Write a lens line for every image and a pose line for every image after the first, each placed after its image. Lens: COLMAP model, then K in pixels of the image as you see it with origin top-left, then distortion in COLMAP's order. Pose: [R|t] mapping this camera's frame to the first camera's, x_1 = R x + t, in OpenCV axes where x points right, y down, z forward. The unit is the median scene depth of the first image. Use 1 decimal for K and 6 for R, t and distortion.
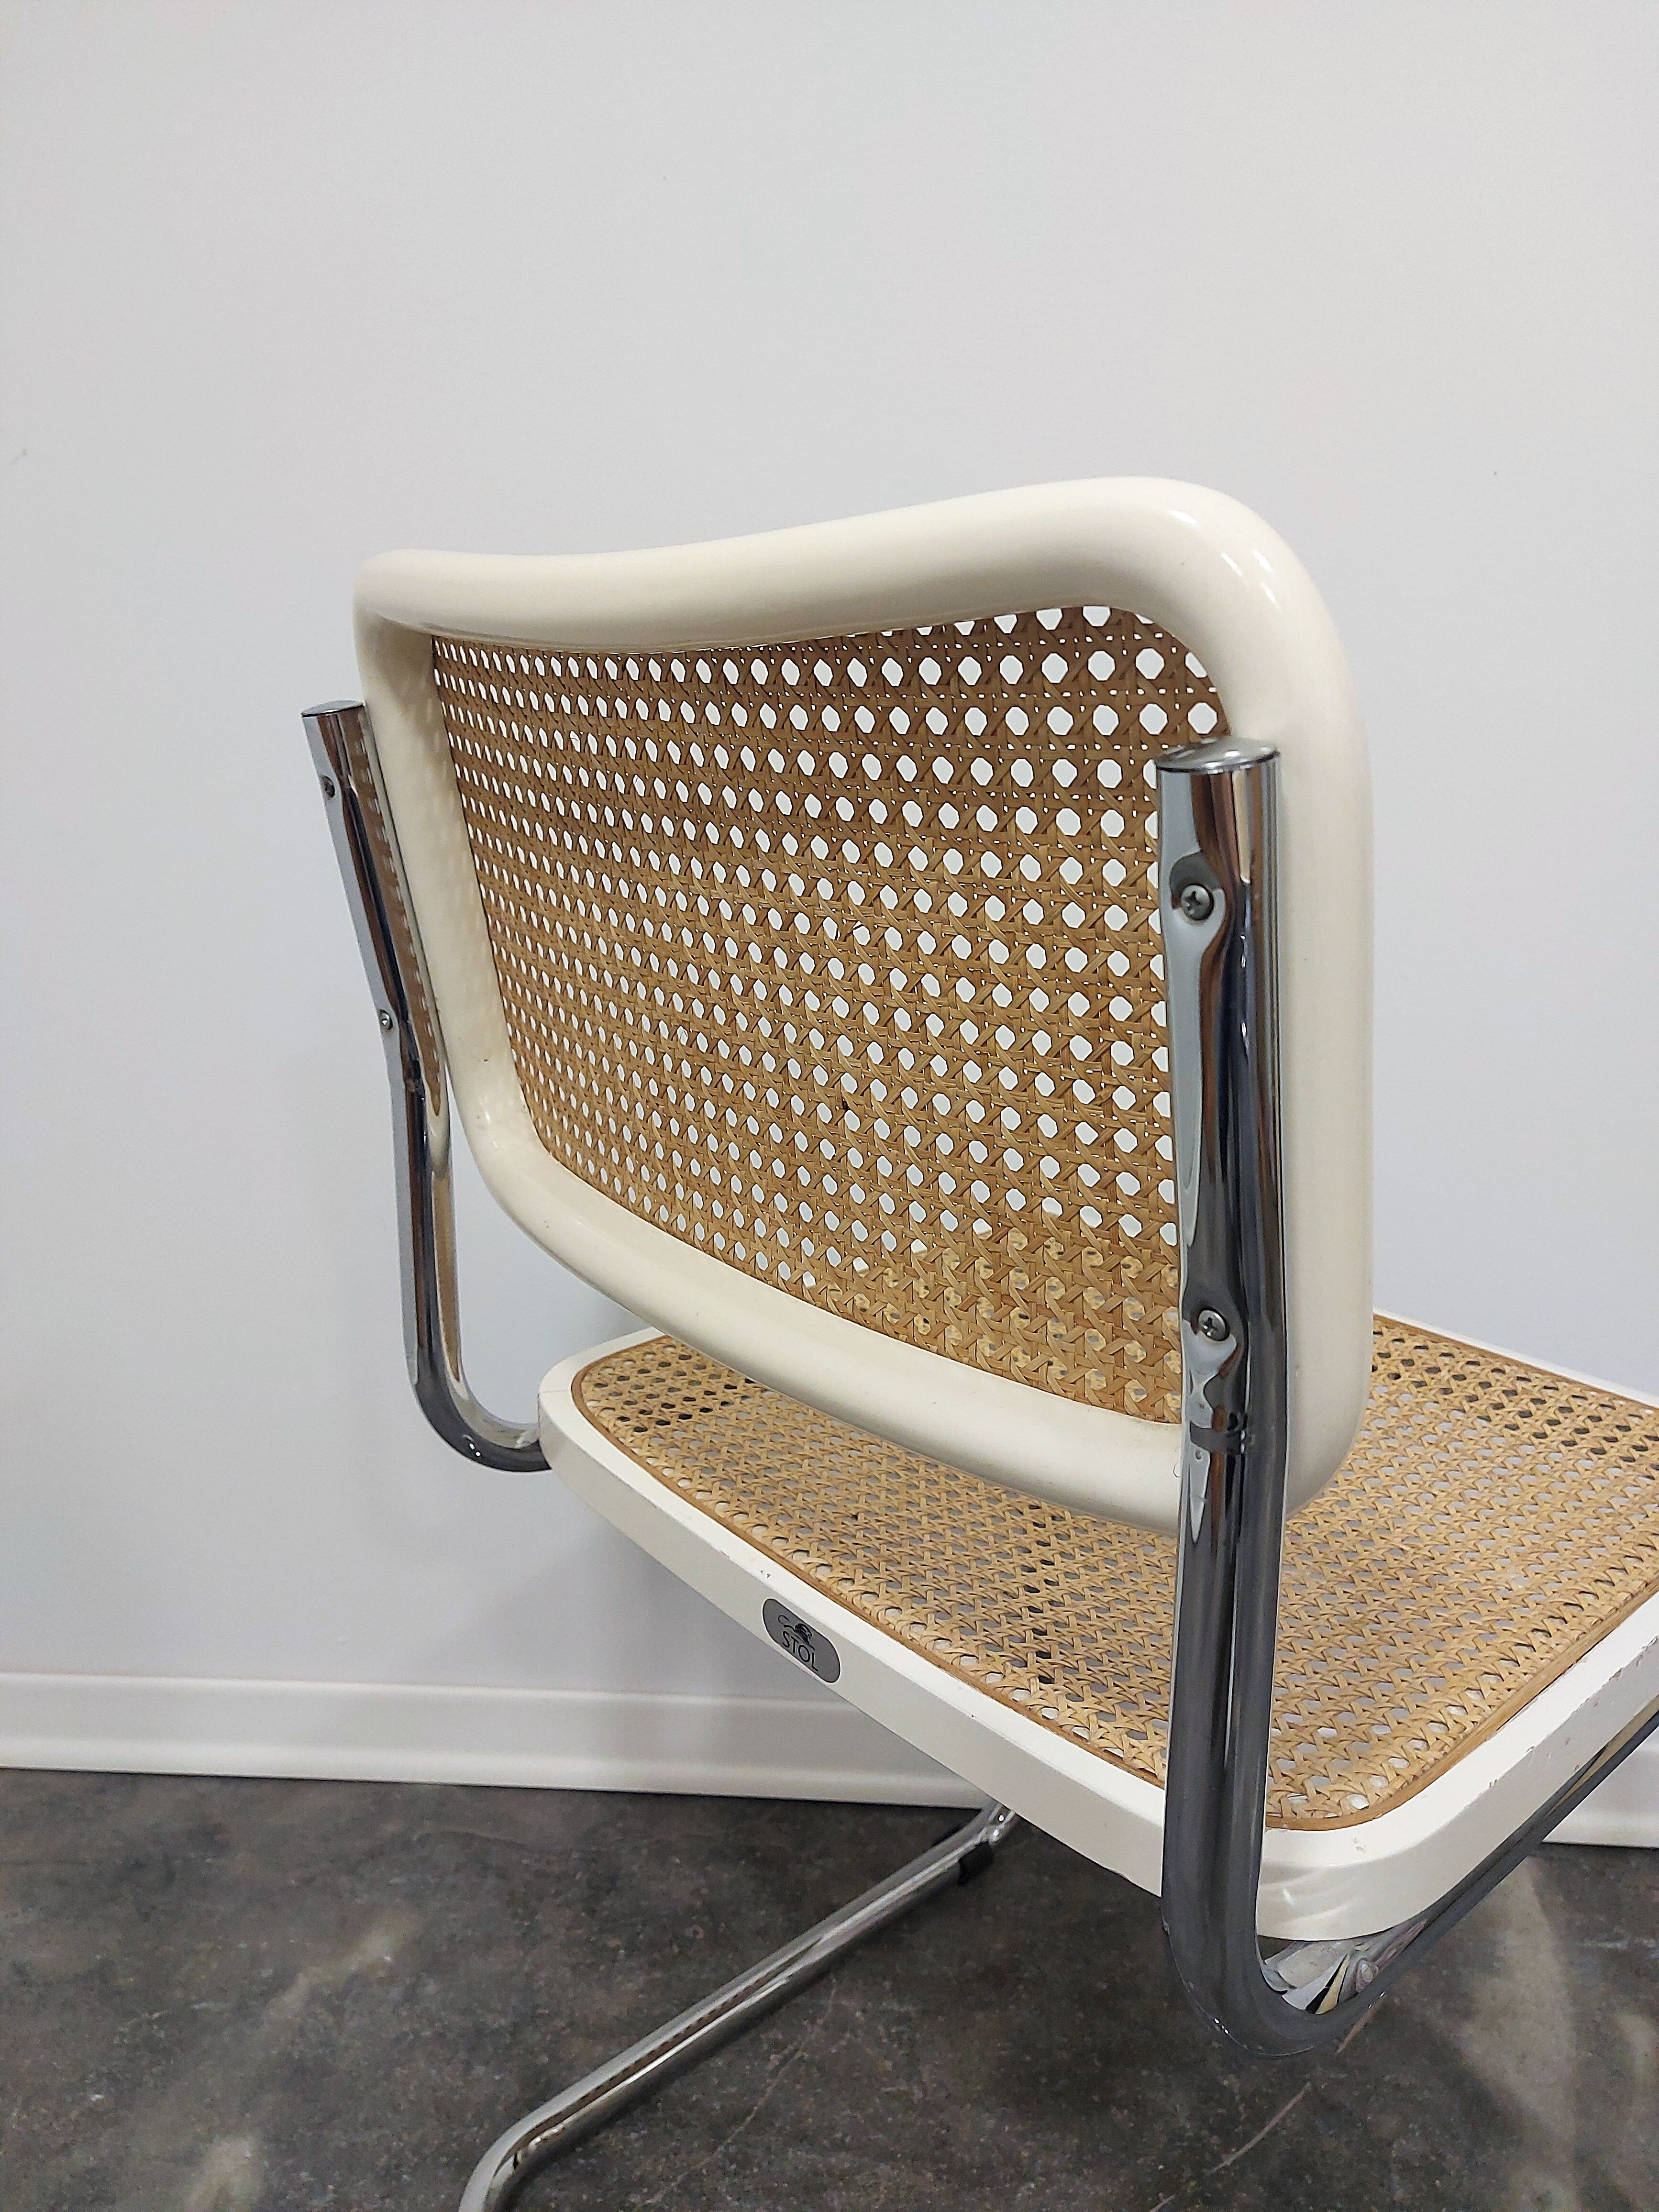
lens RADIAL K [[1601.8, 0, 786.6], [0, 1601.8, 1097.9], [0, 0, 1]] dist [-0.002287, -0.000991]
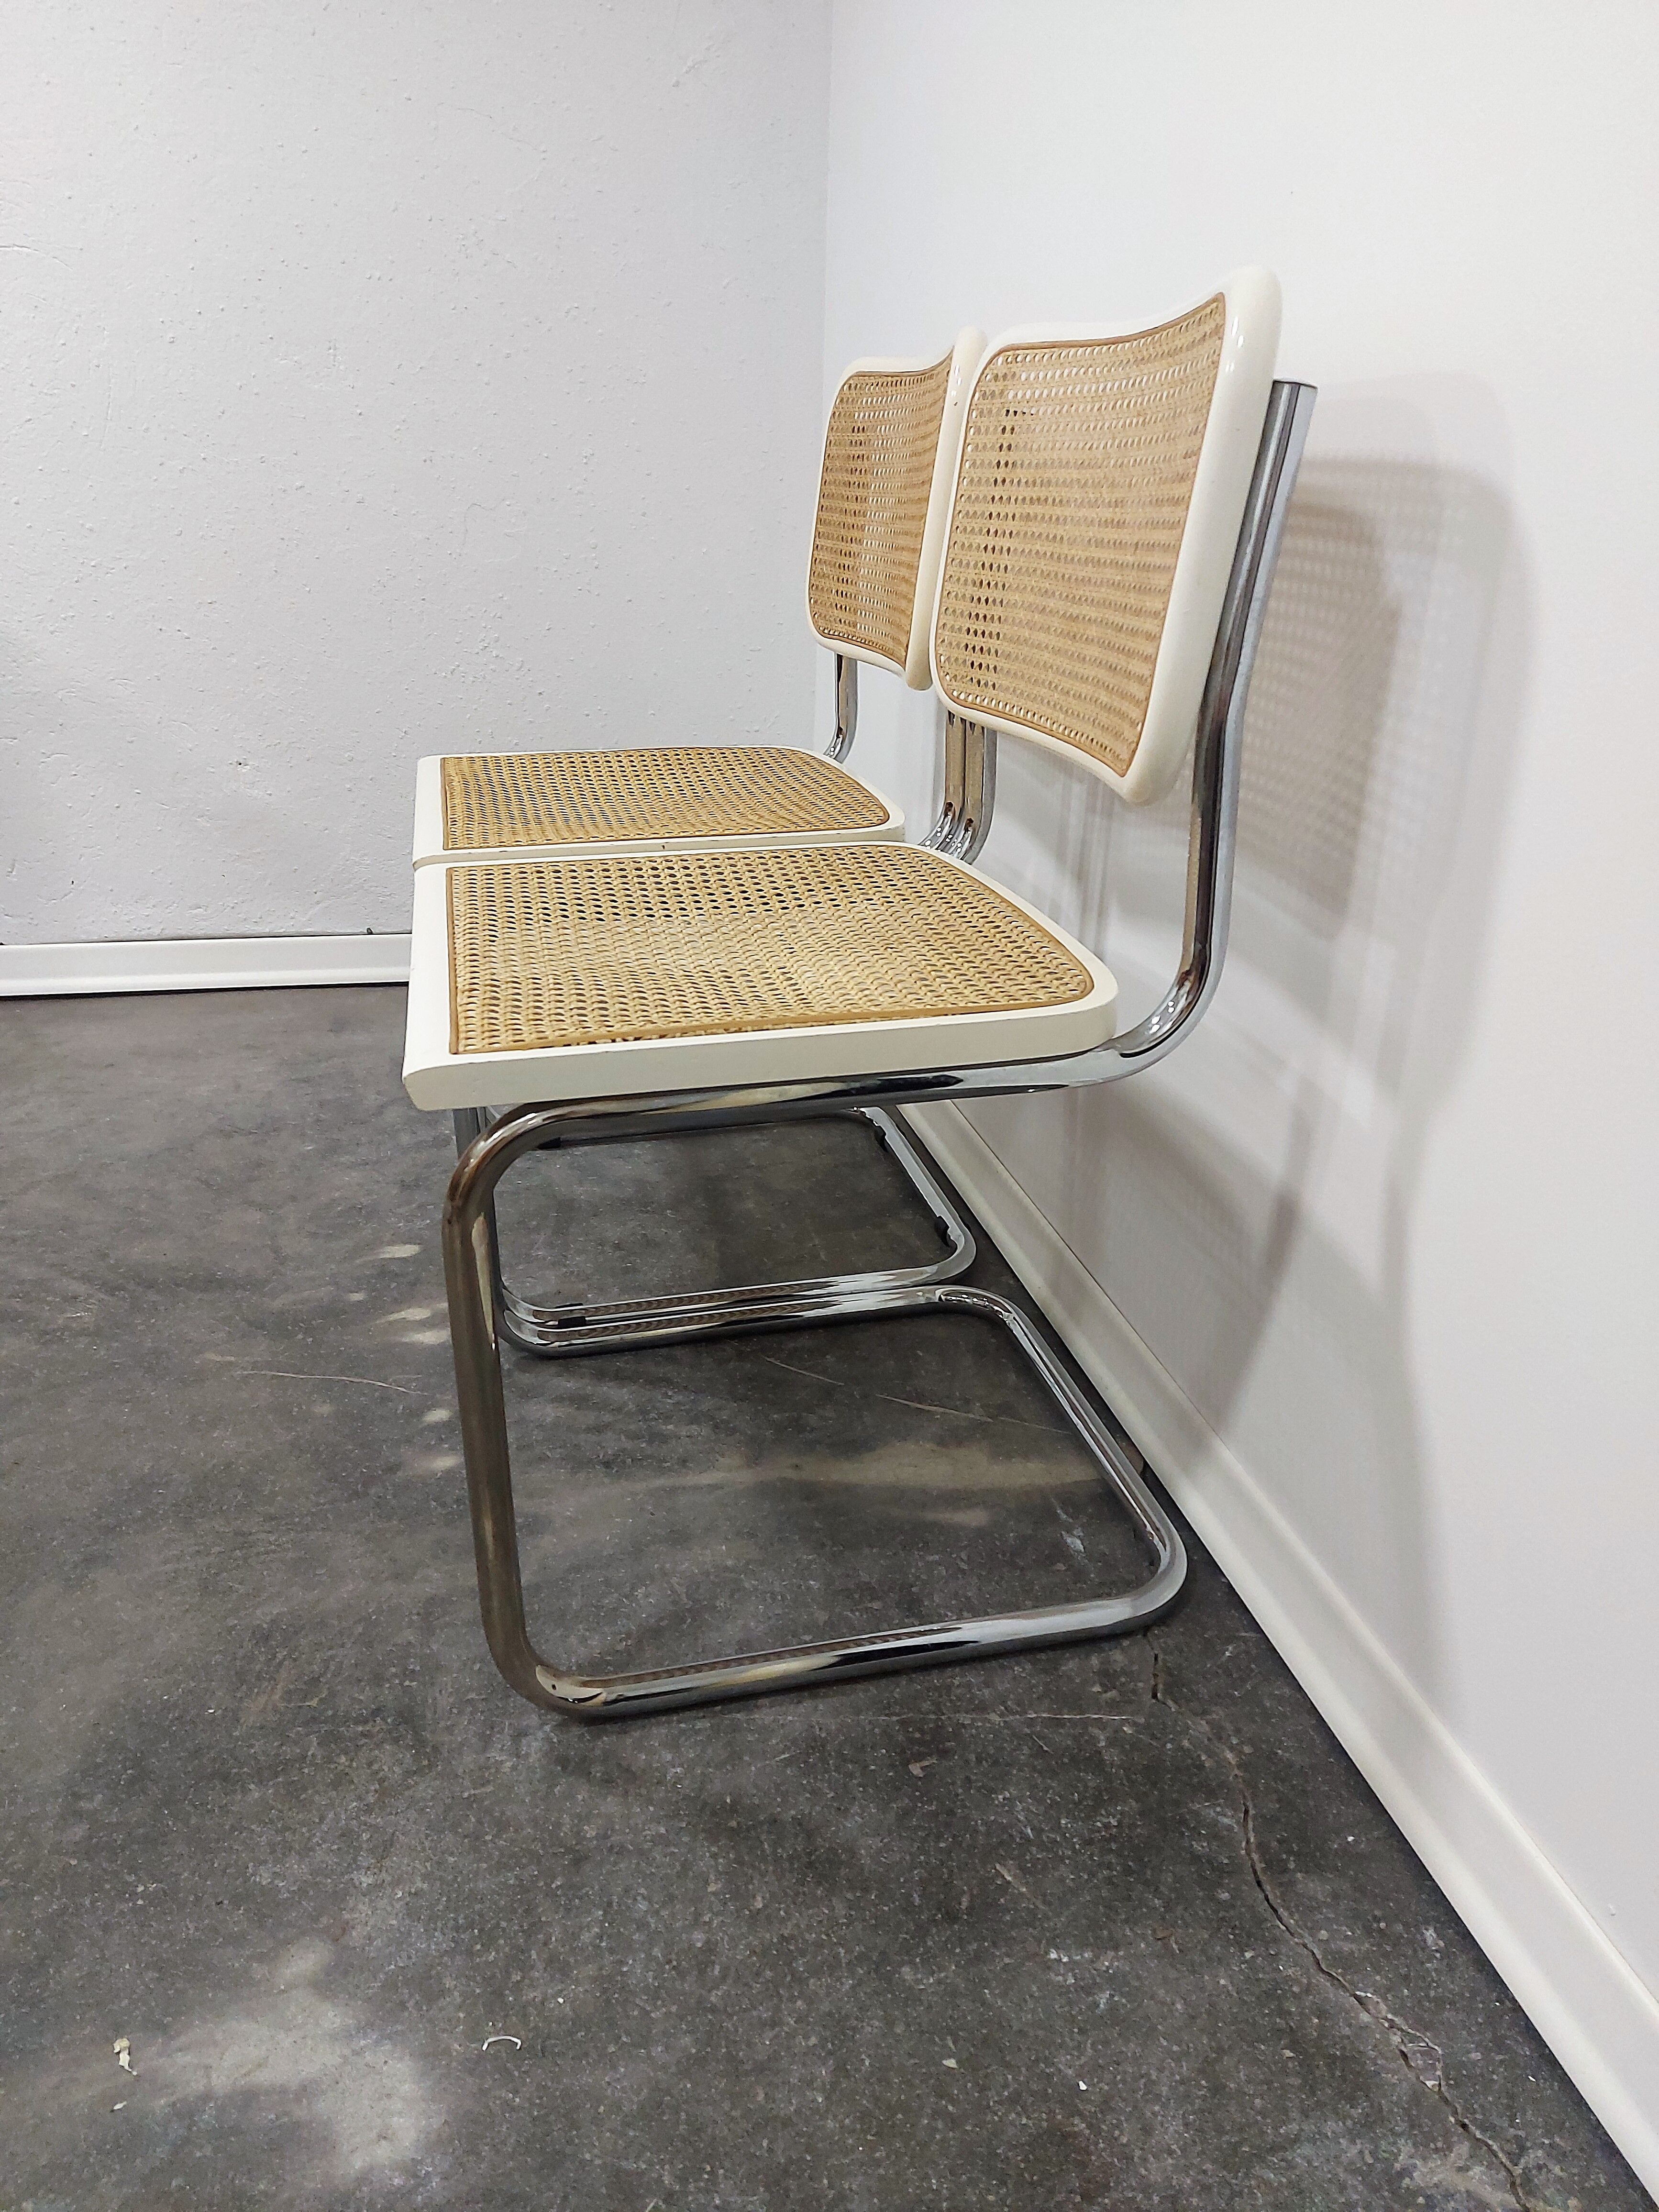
lens RADIAL K [[1590.5, 0, 831.0], [0, 1590.5, 1107.1], [0, 0, 1]] dist [0.093078, -0.095485]
pose [[0.331001, 0.370729, -0.867755, 1.599696], [-0.246958, 0.921574, 0.299521, -0.074720], [0.910741, 0.115158, 0.396597, 0.364501]]
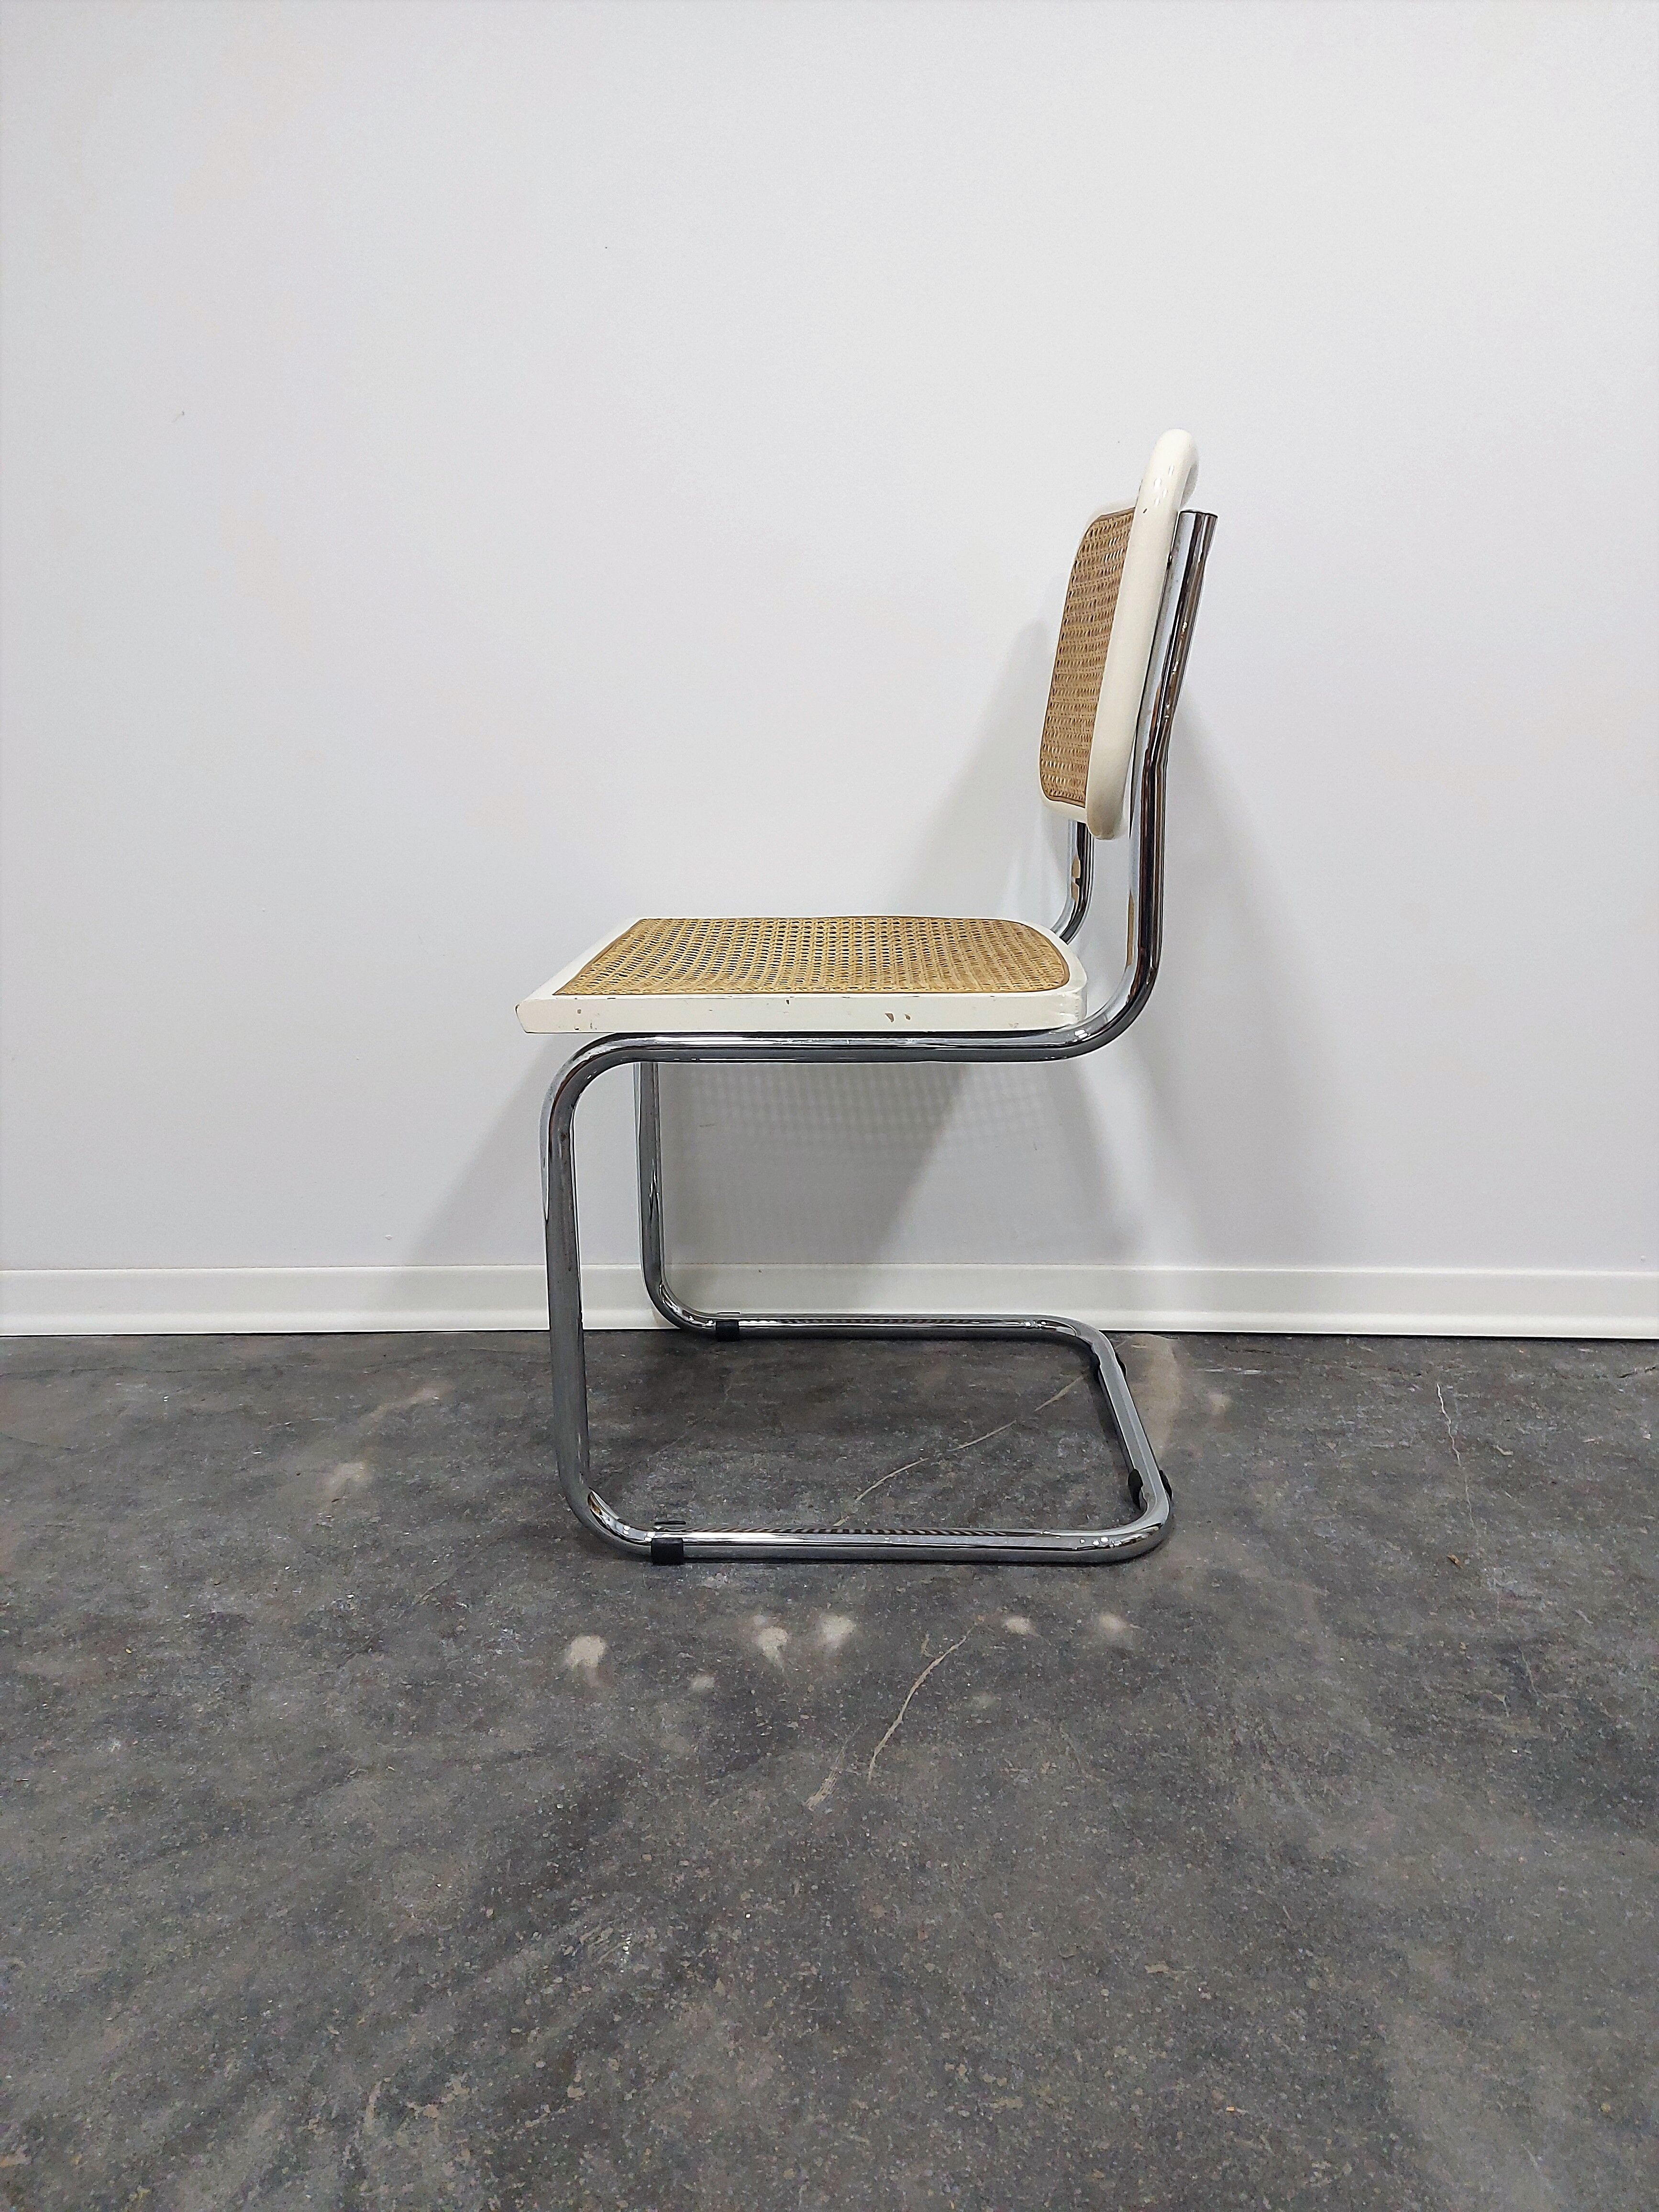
lens RADIAL K [[1582.1, 0, 828.0], [0, 1582.1, 1135.5], [0, 0, 1]] dist [0.089955, -0.101198]
pose [[0.996272, -0.021154, 0.083636, 0.004033], [0.020885, 0.999774, 0.004092, 0.329338], [-0.083704, -0.002330, 0.996488, -0.643063]]
